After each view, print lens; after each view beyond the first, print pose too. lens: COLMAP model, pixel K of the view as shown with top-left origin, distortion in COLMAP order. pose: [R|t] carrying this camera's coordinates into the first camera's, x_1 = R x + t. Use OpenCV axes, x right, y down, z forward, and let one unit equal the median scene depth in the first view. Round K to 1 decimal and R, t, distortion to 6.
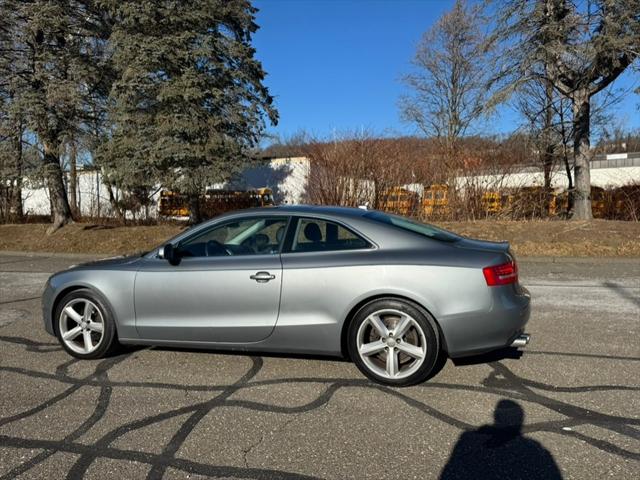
lens RADIAL K [[452.3, 0, 320.0], [0, 452.3, 240.0], [0, 0, 1]] dist [0.047413, -0.061141]
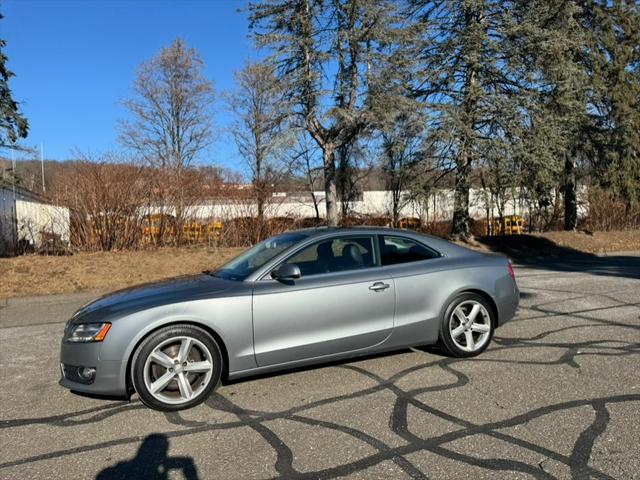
lens RADIAL K [[449.9, 0, 318.4], [0, 449.9, 240.4], [0, 0, 1]] dist [0.056949, -0.071422]
pose [[0.769283, -0.019136, 0.638621, -0.849462], [0.061054, 0.997179, -0.043665, 0.003642], [-0.635984, 0.072581, 0.768281, 0.179272]]
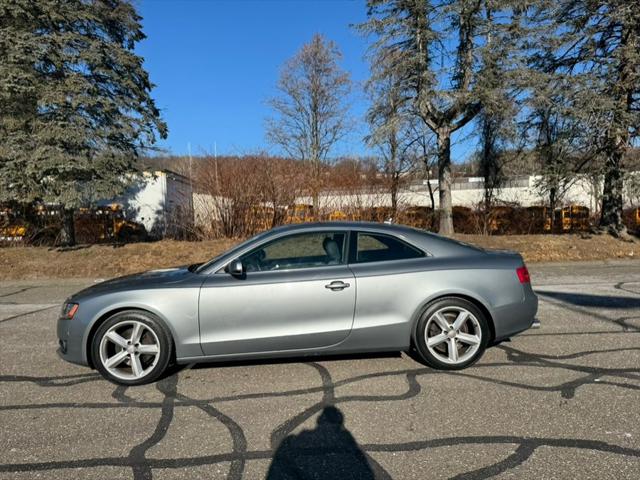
lens RADIAL K [[452.7, 0, 321.8], [0, 452.7, 240.5], [0, 0, 1]] dist [0.050746, -0.062948]
pose [[0.938826, -0.015880, 0.344025, -0.469577], [0.029057, 0.999027, -0.033180, 0.006119], [-0.343164, 0.041146, 0.938374, -0.024765]]
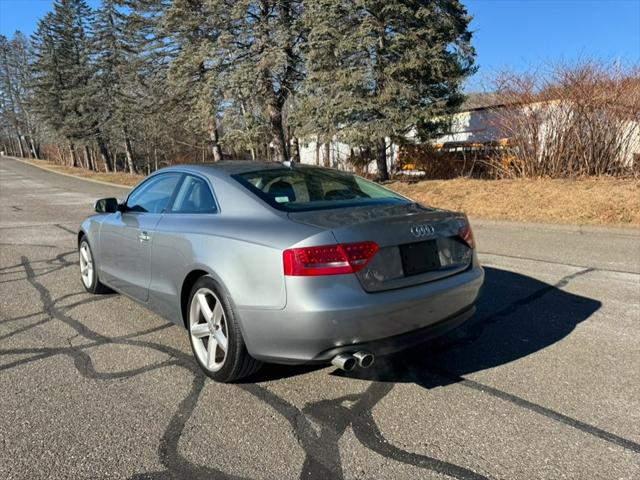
lens RADIAL K [[453.4, 0, 317.8], [0, 453.4, 240.6], [0, 0, 1]] dist [0.043397, -0.056203]
pose [[0.837803, 0.090326, -0.538449, 0.613135], [-0.036093, 0.993225, 0.110457, -0.026565], [0.544778, -0.073107, 0.835388, 0.338397]]
